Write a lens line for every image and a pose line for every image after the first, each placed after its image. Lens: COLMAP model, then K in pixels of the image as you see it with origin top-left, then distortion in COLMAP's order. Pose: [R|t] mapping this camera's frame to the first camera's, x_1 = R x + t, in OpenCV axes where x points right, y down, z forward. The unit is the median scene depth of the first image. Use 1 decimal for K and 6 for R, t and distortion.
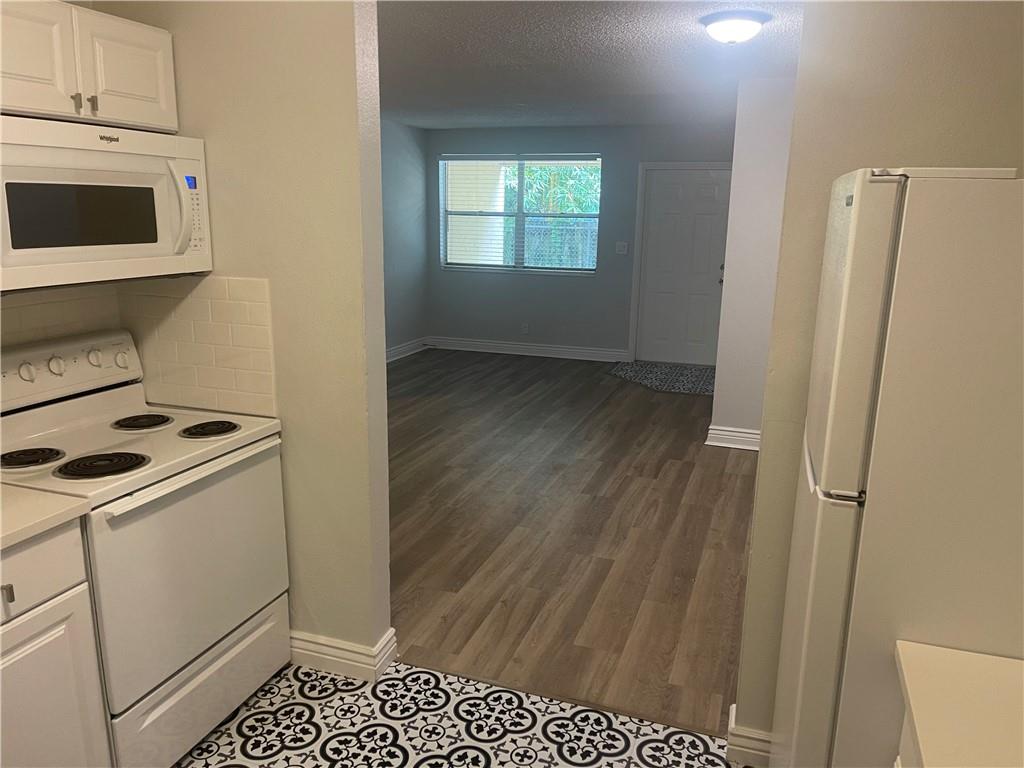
lens RADIAL K [[781.8, 0, 536.1], [0, 781.8, 389.6], [0, 0, 1]] dist [0.073285, -0.093597]
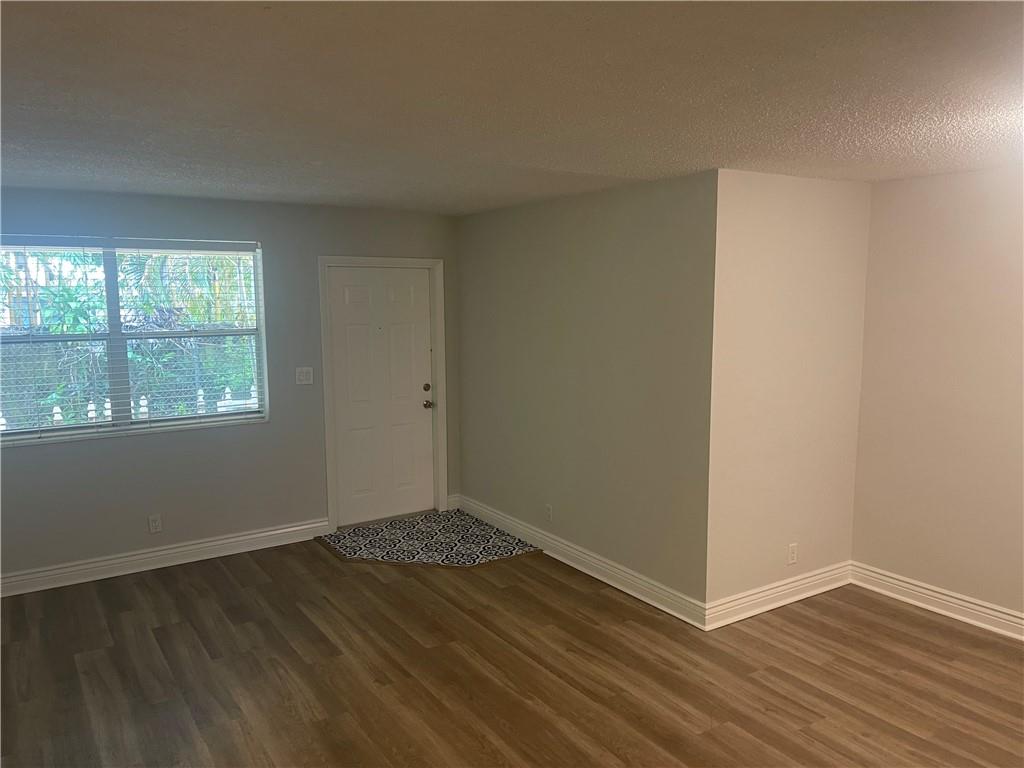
lens RADIAL K [[776.7, 0, 514.1], [0, 776.7, 397.3], [0, 0, 1]] dist [0.063141, -0.083426]
pose [[0.626114, -0.133089, 0.768290, -1.030632], [0.194425, 0.980850, 0.011465, -0.448900], [-0.755103, 0.142196, 0.640000, 1.414921]]
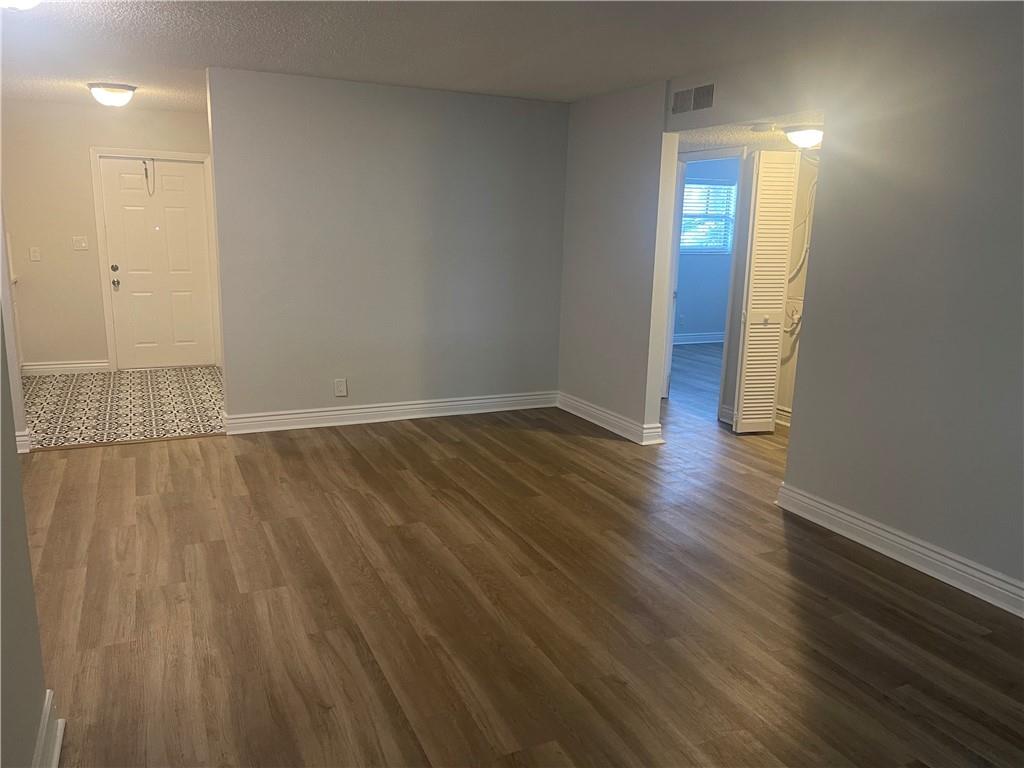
lens RADIAL K [[776.7, 0, 514.1], [0, 776.7, 397.3], [0, 0, 1]] dist [0.063141, -0.083426]
pose [[-0.730833, 0.113191, -0.673106, 0.687564], [-0.193060, 0.911603, 0.362915, -0.670184], [0.654684, 0.395180, -0.644377, 3.102708]]
